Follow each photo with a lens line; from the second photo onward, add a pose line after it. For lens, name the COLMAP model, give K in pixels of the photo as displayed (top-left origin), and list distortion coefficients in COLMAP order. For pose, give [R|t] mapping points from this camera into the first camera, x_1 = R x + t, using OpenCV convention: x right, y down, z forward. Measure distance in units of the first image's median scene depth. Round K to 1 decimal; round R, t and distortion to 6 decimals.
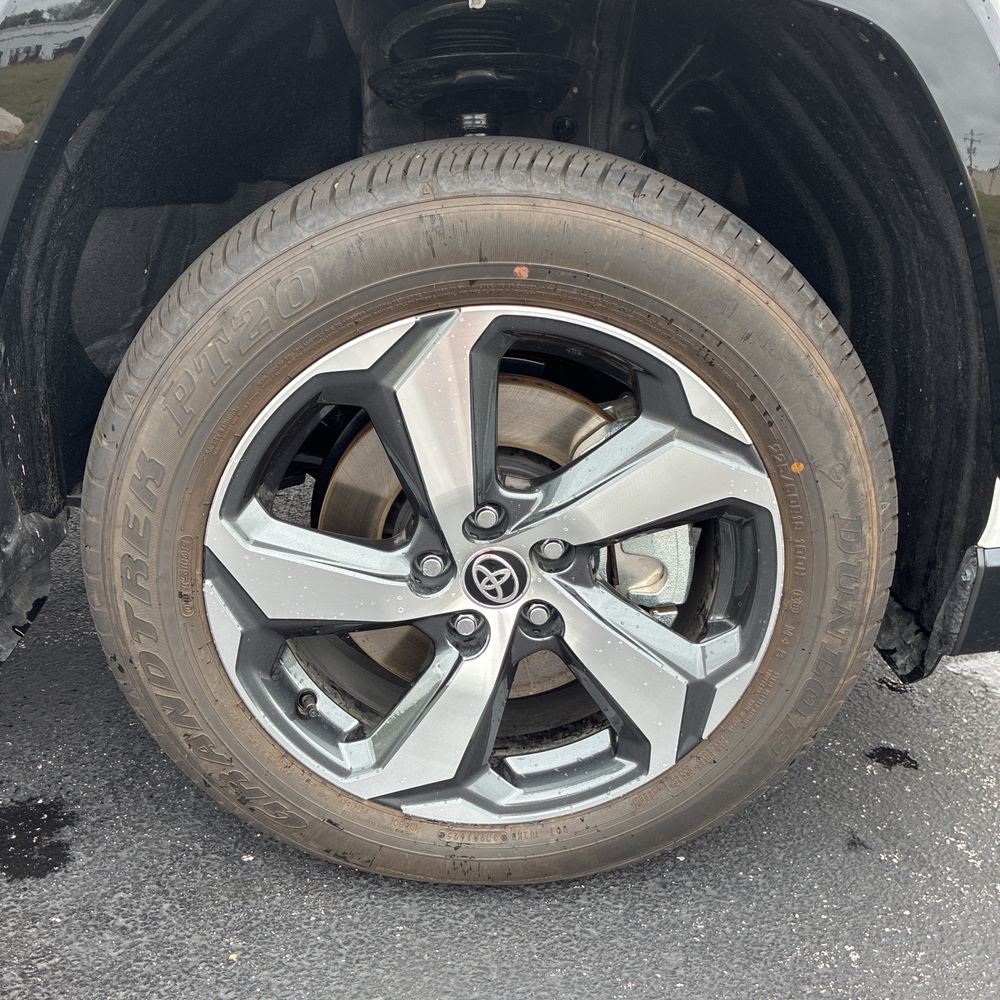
lens RADIAL K [[1032.8, 0, 496.9], [0, 1032.8, 502.4], [0, 0, 1]] dist [0.022794, 0.001853]
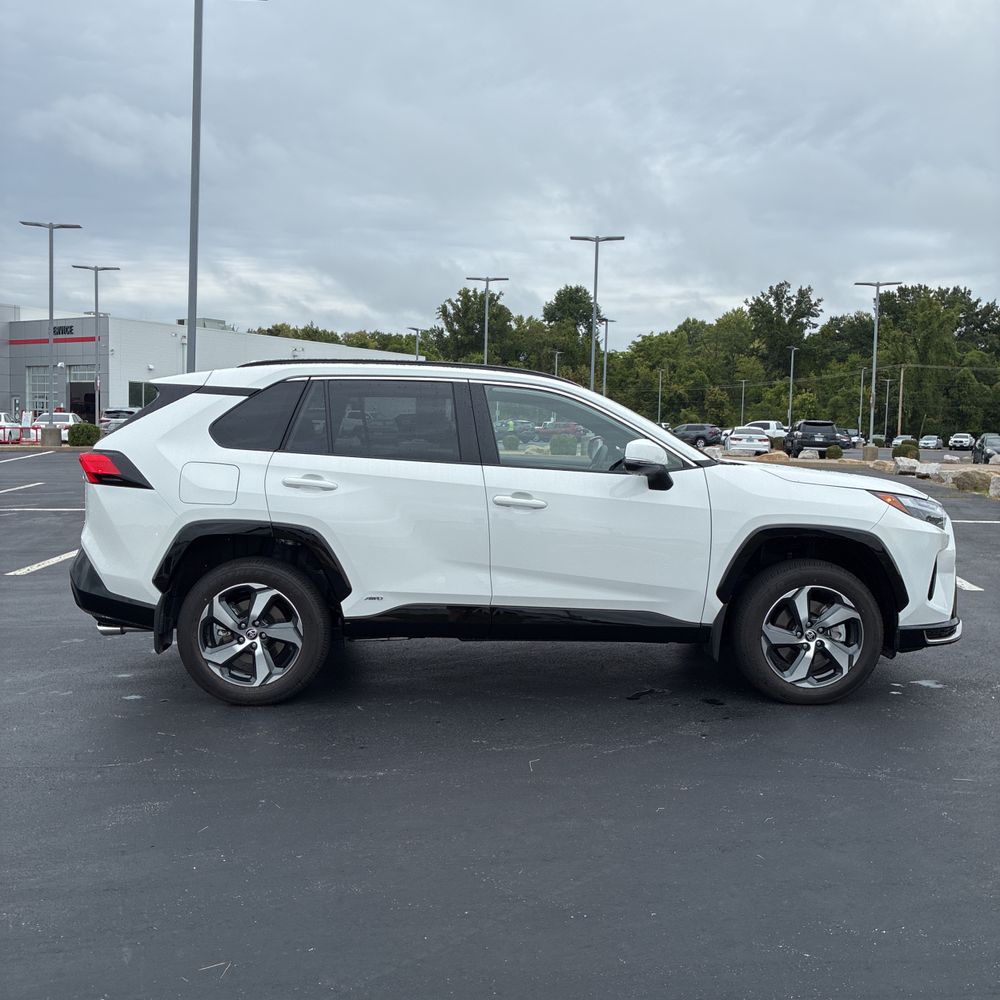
lens RADIAL K [[1034.0, 0, 488.2], [0, 1034.0, 504.1], [0, 0, 1]] dist [0.030523, -0.024819]
pose [[0.998281, -0.053928, -0.022966, -1.577408], [0.043672, 0.945652, -0.322234, 1.134526], [0.039095, 0.320677, 0.946381, -4.590583]]
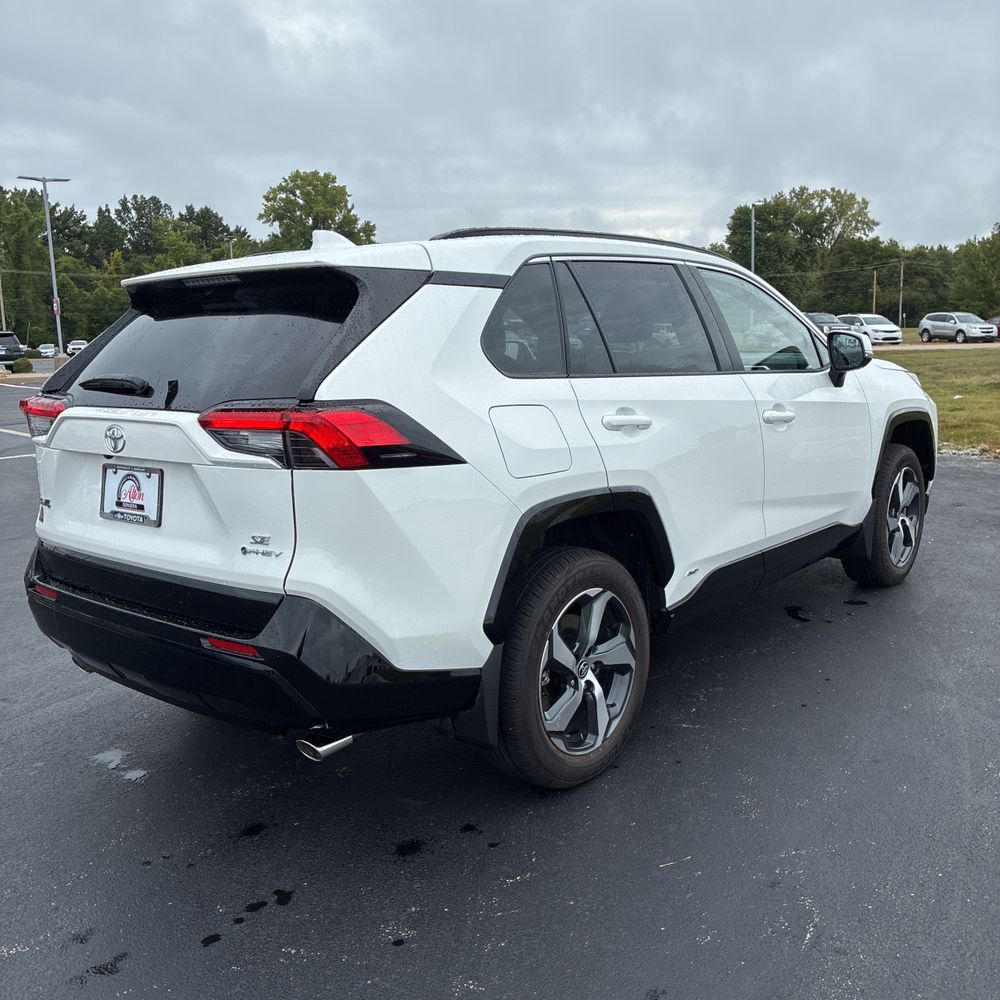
lens RADIAL K [[1032.8, 0, 496.9], [0, 1032.8, 502.4], [0, 0, 1]] dist [0.022794, 0.001853]
pose [[0.660455, -0.218117, 0.718487, -5.619685], [0.367324, 0.928417, -0.055809, -0.500233], [-0.654883, 0.300777, 0.693298, -1.540054]]
